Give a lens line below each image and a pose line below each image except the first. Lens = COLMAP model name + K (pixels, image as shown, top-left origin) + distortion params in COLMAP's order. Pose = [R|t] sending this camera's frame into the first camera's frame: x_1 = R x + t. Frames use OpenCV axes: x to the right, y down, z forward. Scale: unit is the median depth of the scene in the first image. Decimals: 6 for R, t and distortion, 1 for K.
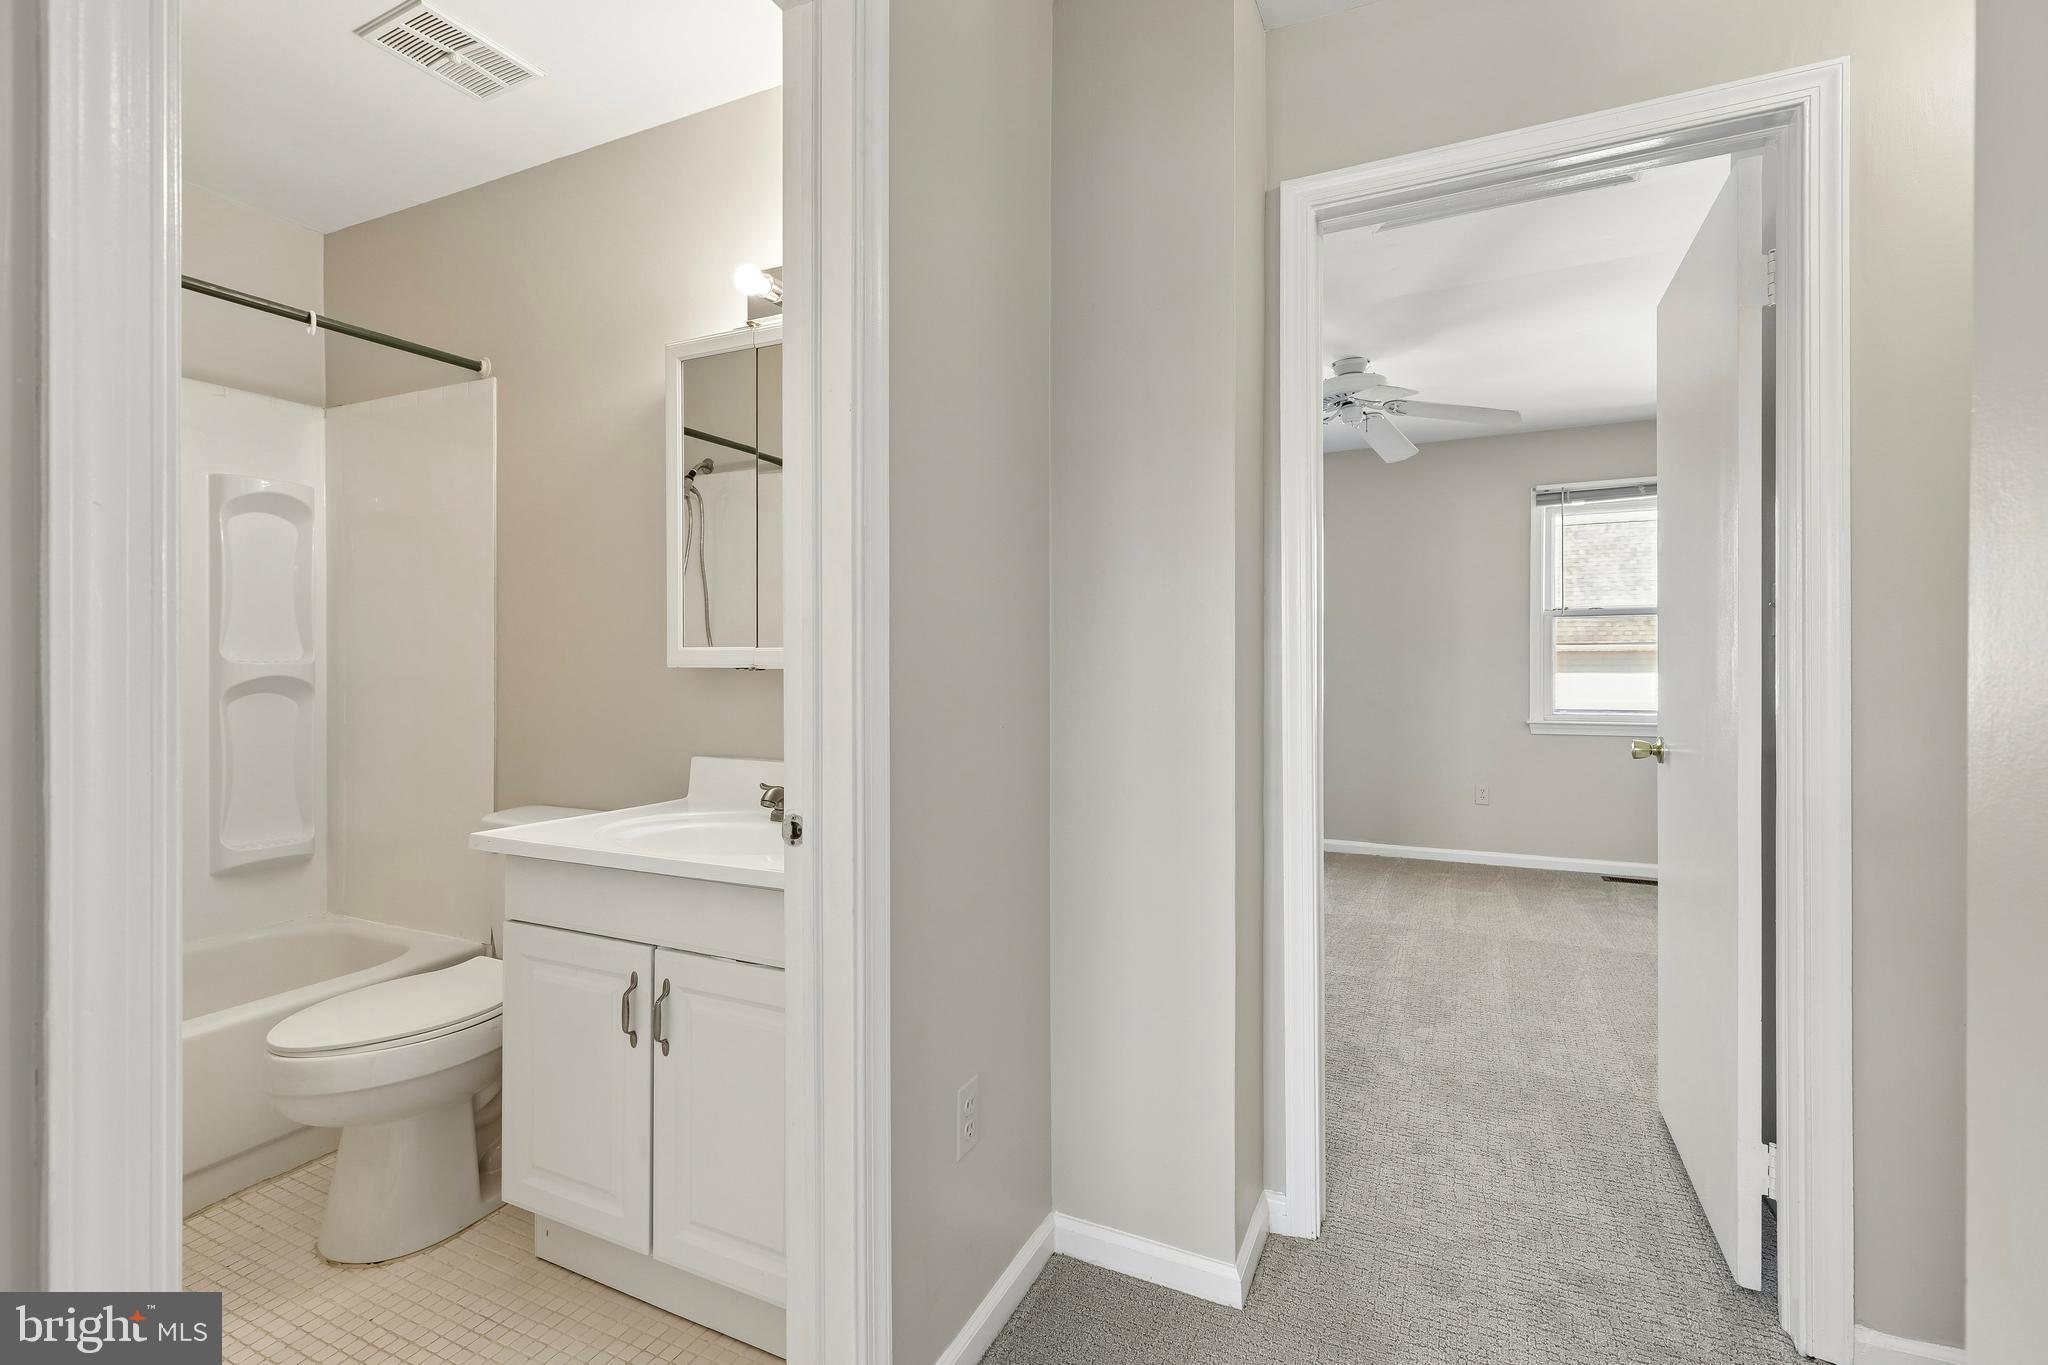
lens RADIAL K [[926.4, 0, 1021.4], [0, 926.4, 665.5], [0, 0, 1]] dist [0.005254, -0.000143]
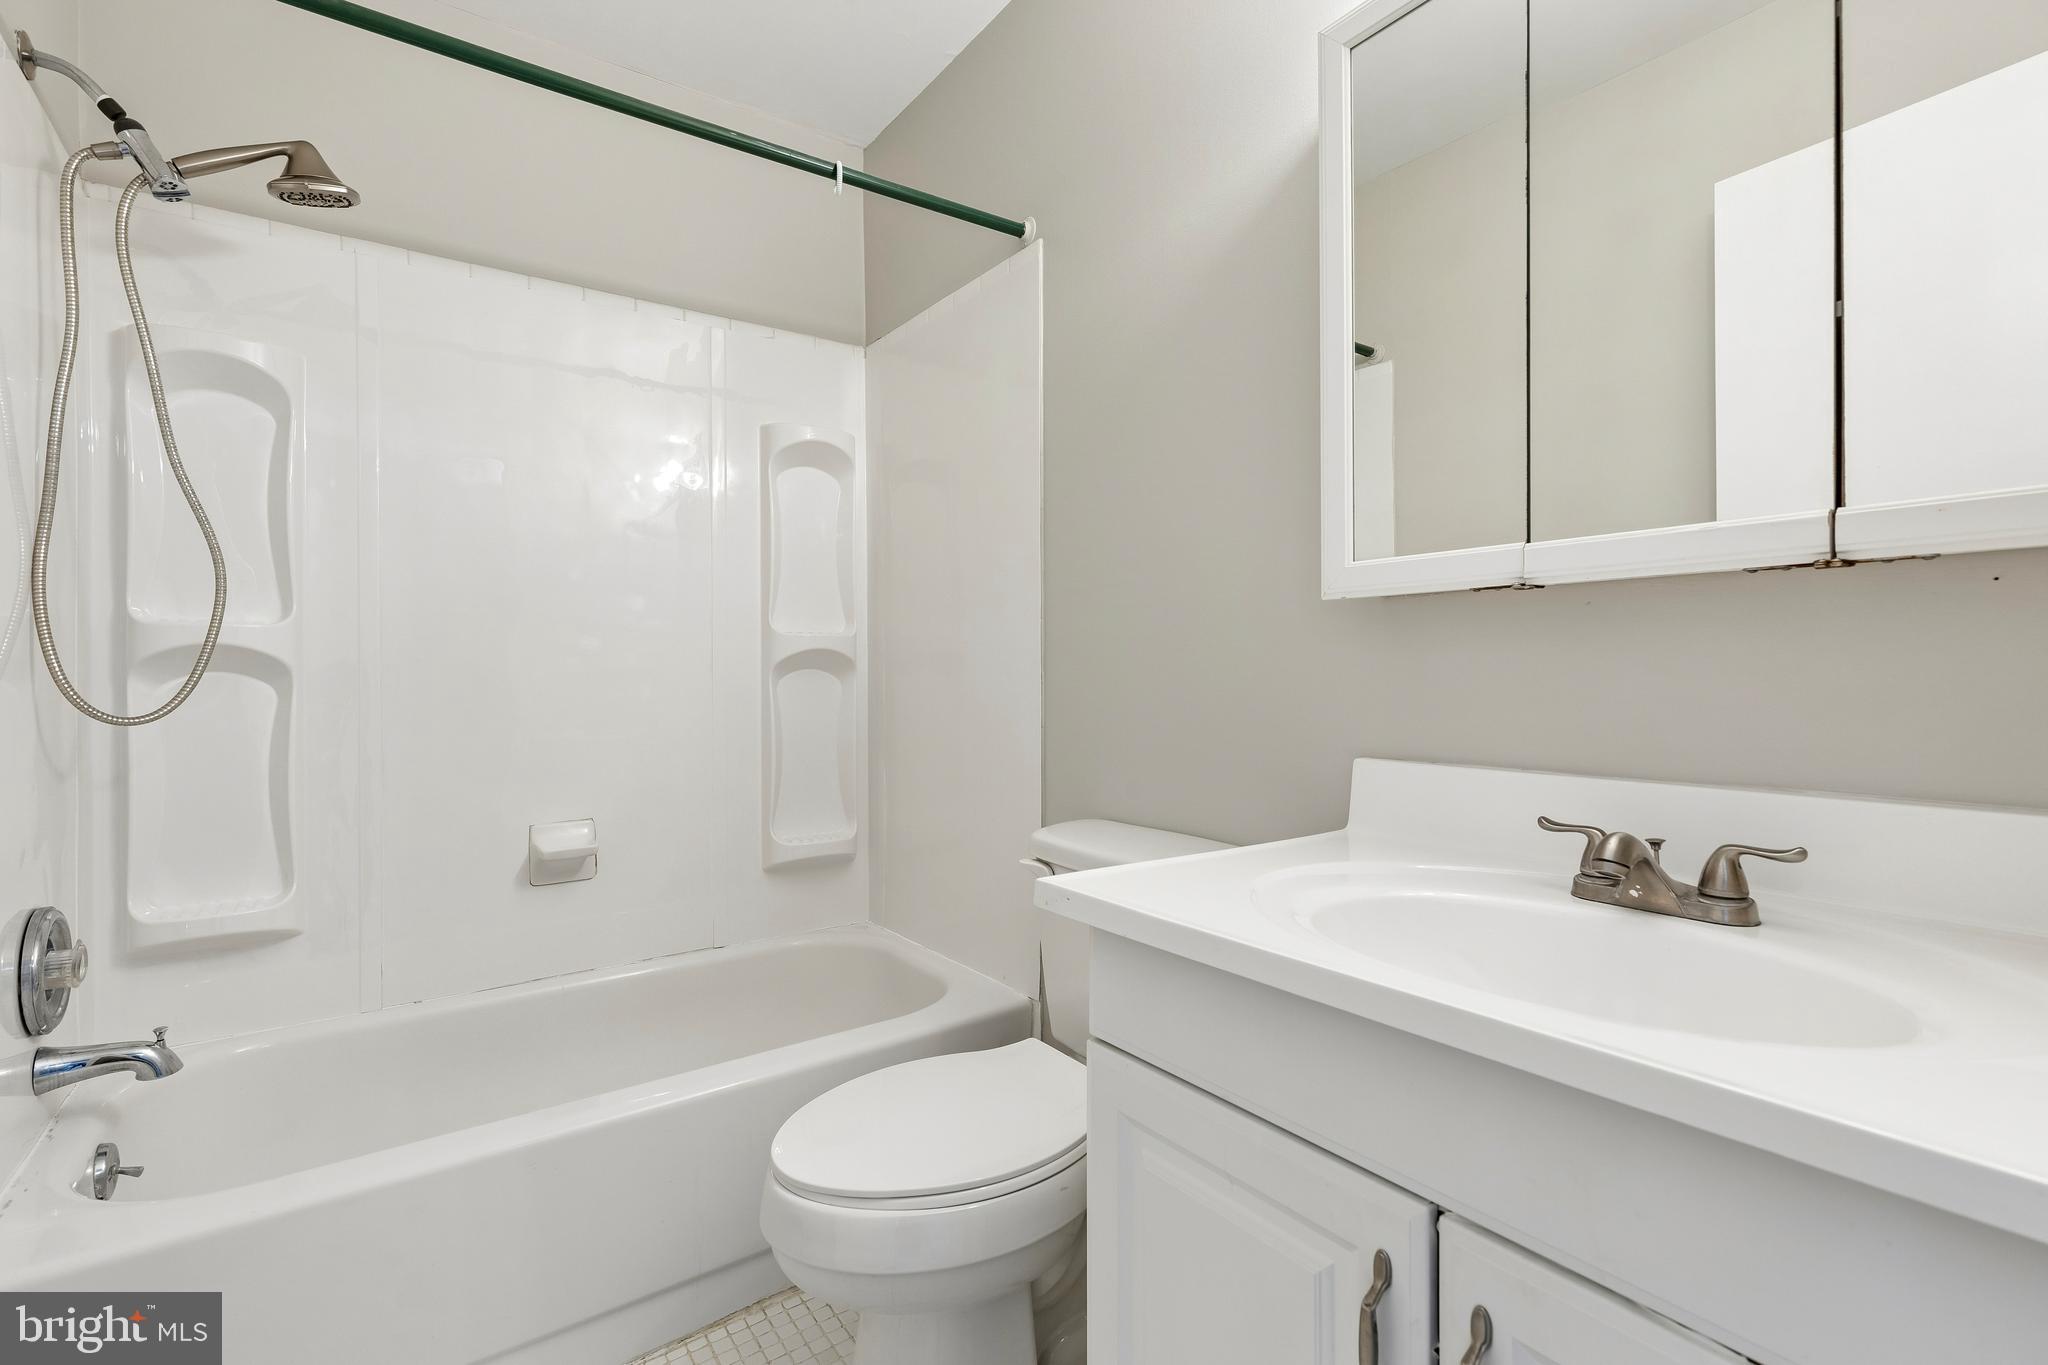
lens RADIAL K [[933.4, 0, 1047.4], [0, 933.4, 677.8], [0, 0, 1]] dist [0.020956, 0.000053]
pose [[0.888556, -0.001757, -0.458766, -0.250949], [0.003581, 0.999989, 0.003106, 0.044555], [0.458755, -0.004402, 0.888552, 0.383531]]
